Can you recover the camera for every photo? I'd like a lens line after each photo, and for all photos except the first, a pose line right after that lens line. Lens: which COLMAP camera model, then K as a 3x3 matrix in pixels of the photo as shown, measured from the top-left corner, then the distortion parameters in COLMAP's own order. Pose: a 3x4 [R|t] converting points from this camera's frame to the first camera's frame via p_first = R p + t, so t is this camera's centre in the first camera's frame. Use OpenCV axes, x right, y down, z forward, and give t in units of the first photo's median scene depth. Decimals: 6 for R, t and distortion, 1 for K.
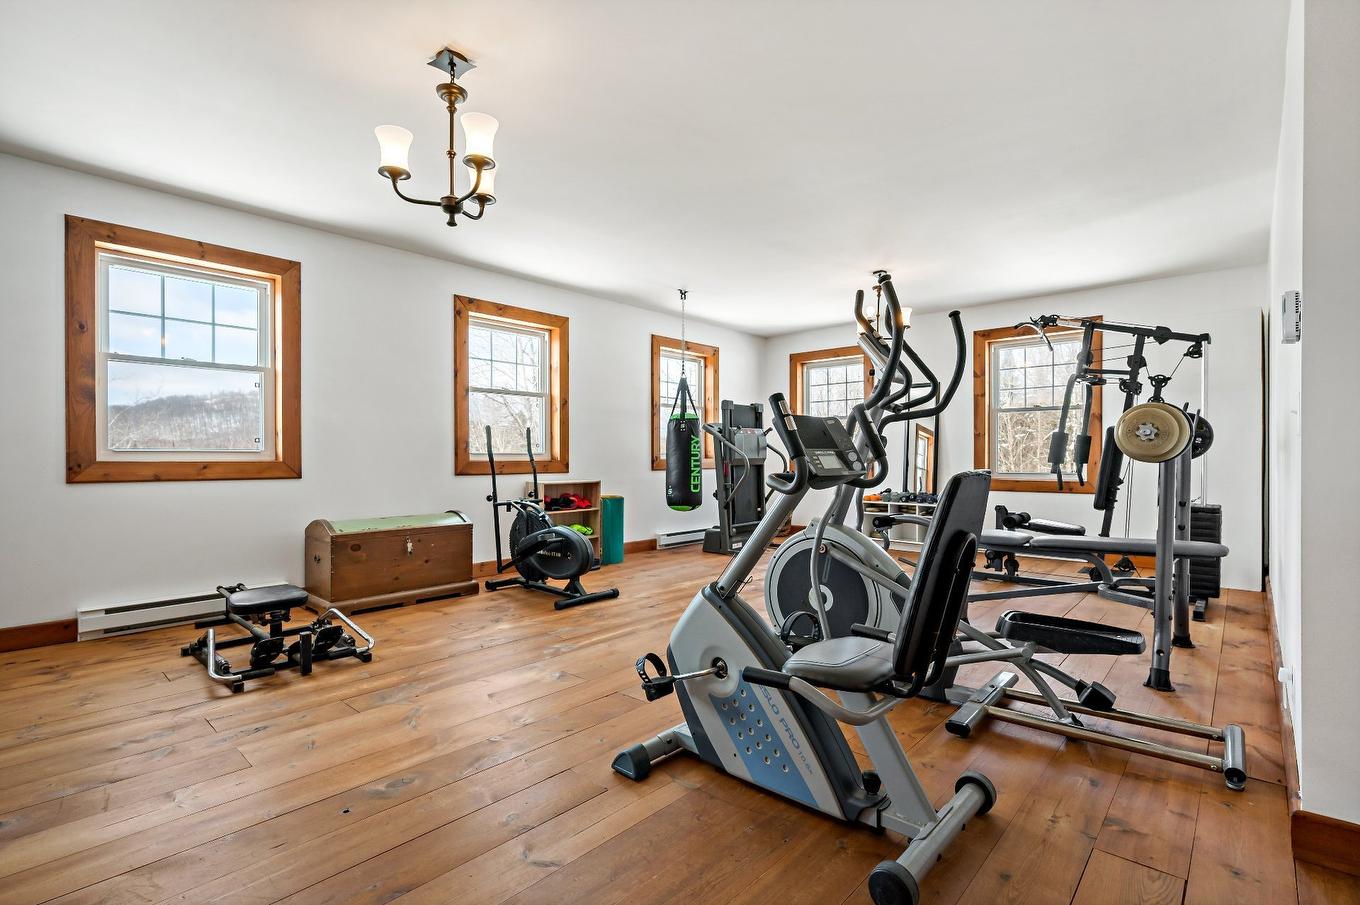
lens RADIAL K [[645.5, 0, 683.6], [0, 645.5, 462.1], [0, 0, 1]] dist [0.006799, -0.000503]
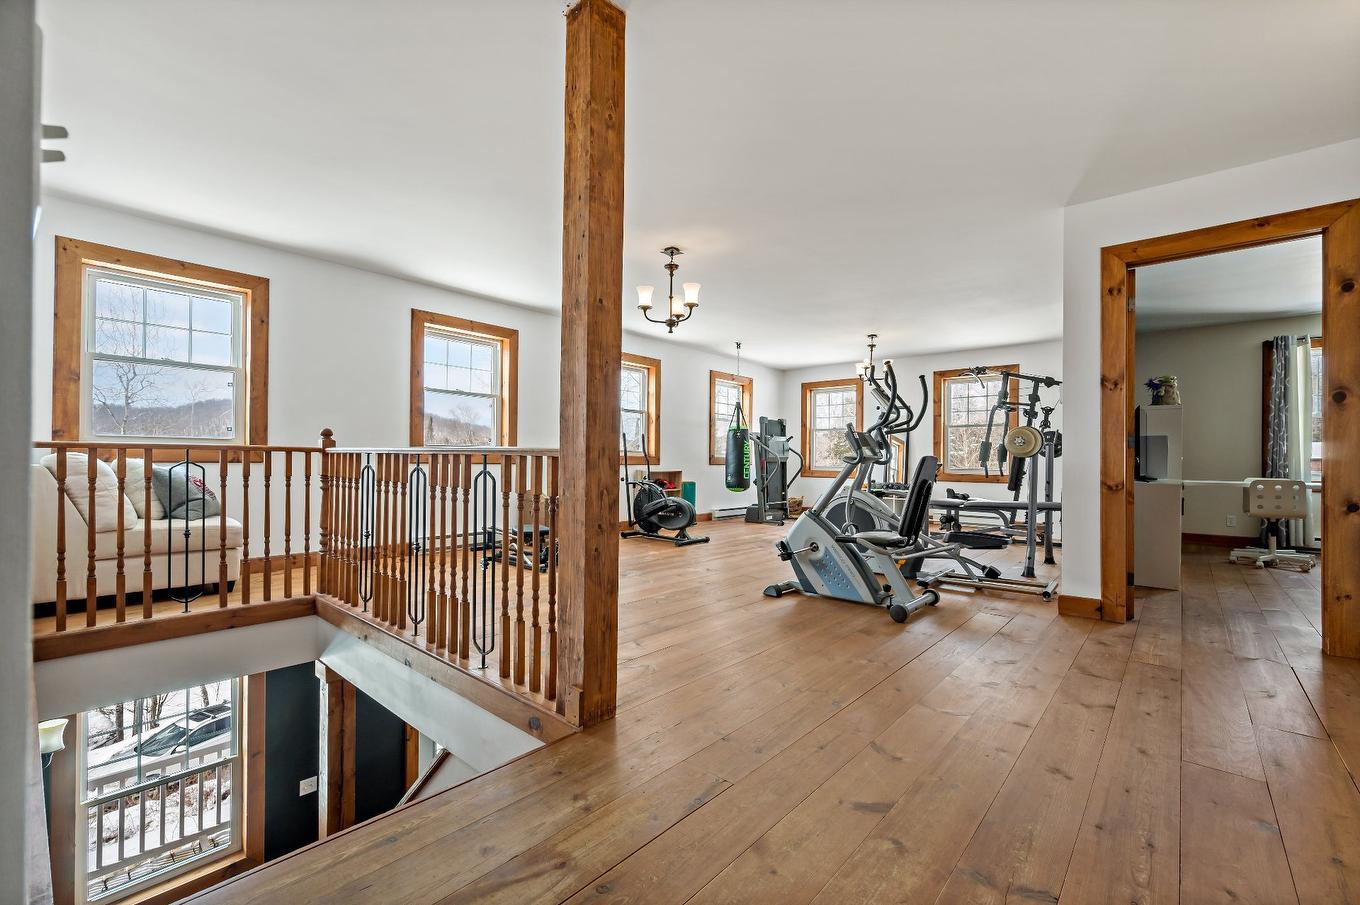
lens RADIAL K [[601.7, 0, 674.6], [0, 601.7, 454.3], [0, 0, 1]] dist [-0.000077, -0.000167]
pose [[0.999829, 0.012988, 0.013153, -0.194282], [-0.012720, 0.999714, -0.020254, 0.023415], [-0.013412, 0.020083, 0.999708, -0.445569]]
